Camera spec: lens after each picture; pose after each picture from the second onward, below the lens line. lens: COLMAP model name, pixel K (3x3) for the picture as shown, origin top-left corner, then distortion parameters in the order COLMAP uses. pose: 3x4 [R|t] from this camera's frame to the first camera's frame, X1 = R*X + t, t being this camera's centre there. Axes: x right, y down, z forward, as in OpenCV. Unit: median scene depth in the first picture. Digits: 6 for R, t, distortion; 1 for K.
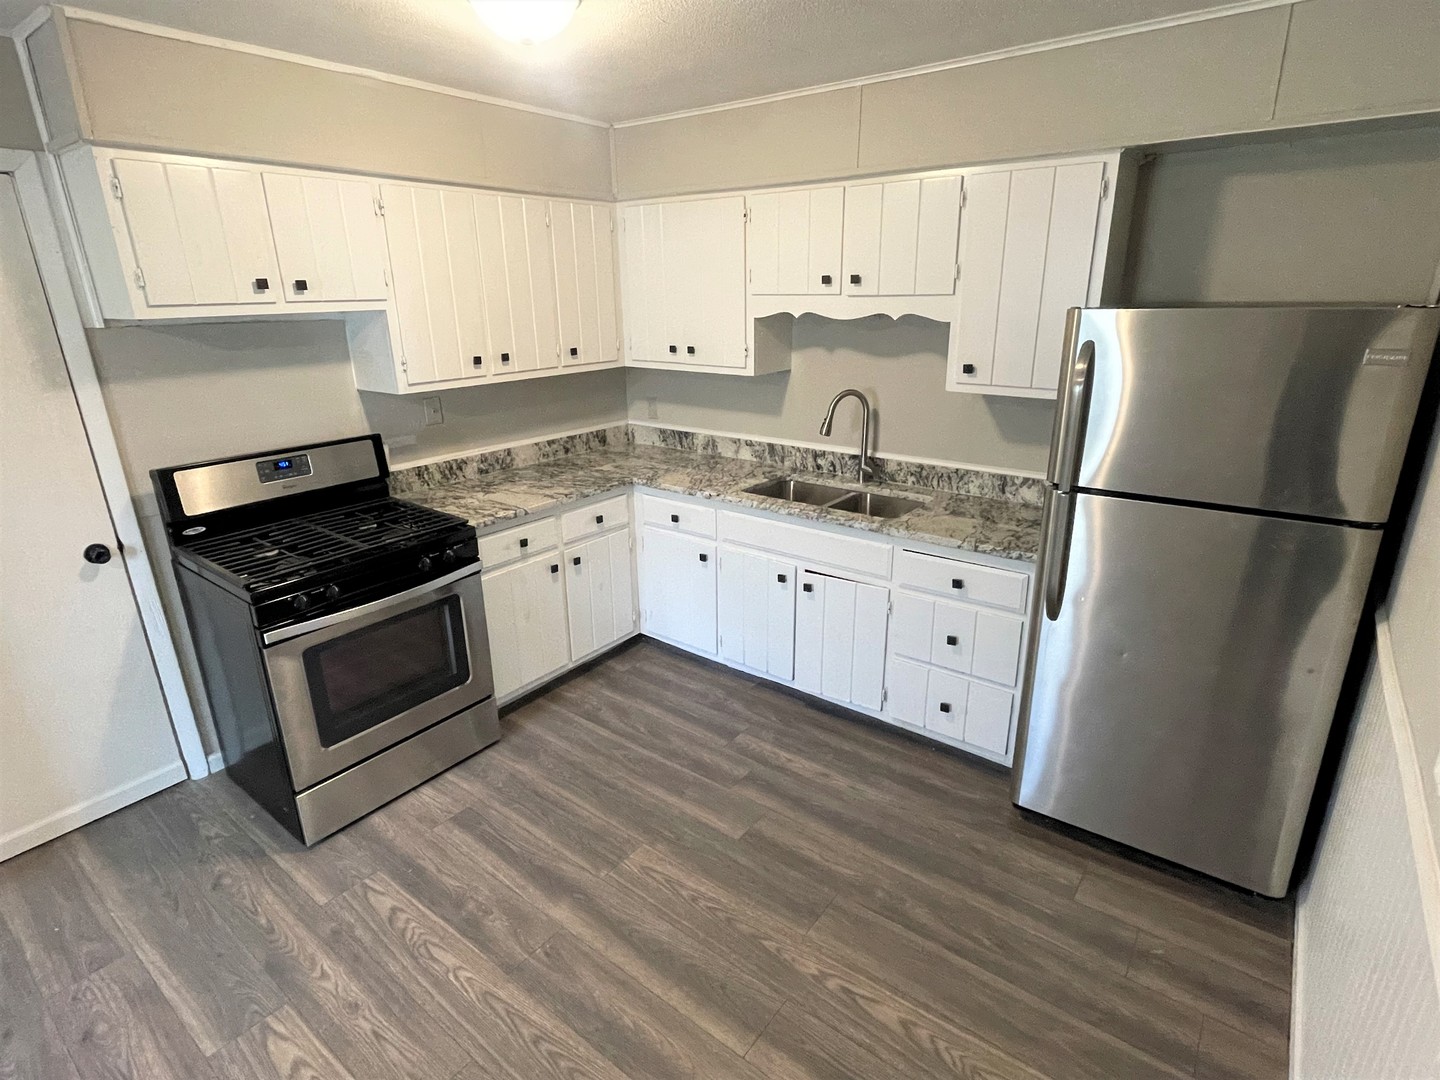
lens RADIAL K [[739.0, 0, 720.0], [0, 739.0, 538.3], [0, 0, 1]] dist [0.004067, 0.000142]
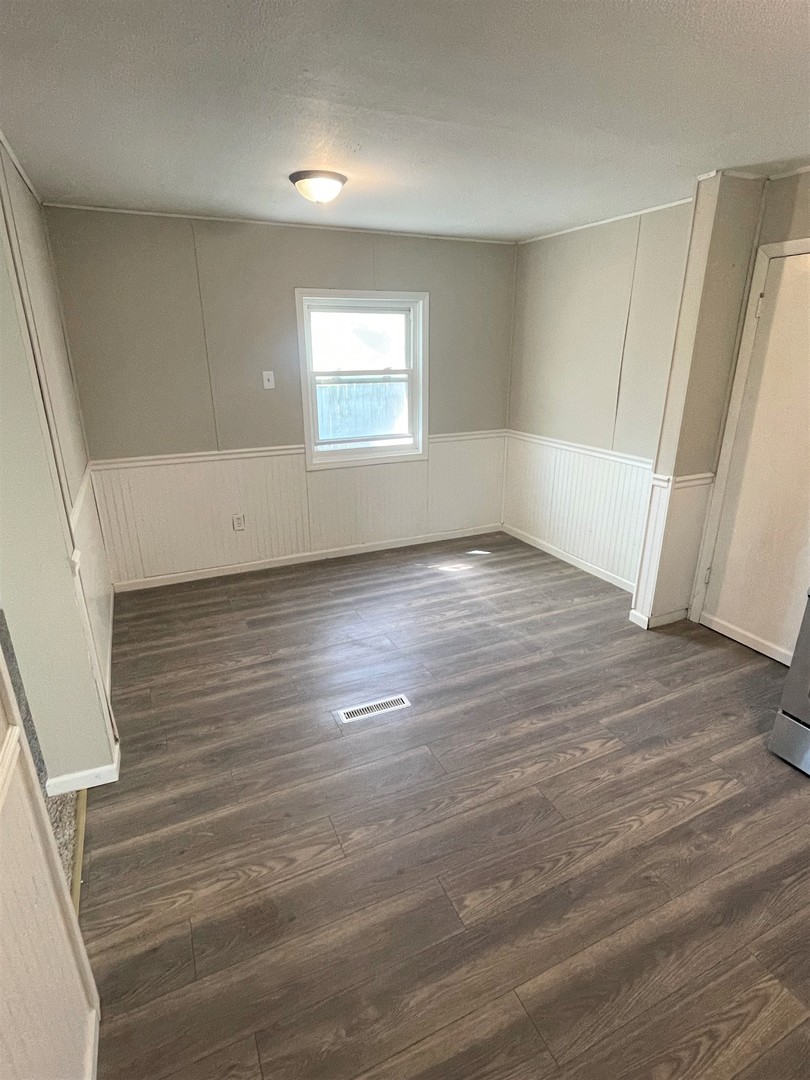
lens RADIAL K [[554.2, 0, 405.6], [0, 554.2, 539.1], [0, 0, 1]] dist [0.004067, 0.000142]
pose [[-0.475318, 0.305660, -0.825012, 0.534897], [-0.263807, 0.845052, 0.465073, -0.223581], [0.839332, 0.438701, -0.321033, 0.718646]]
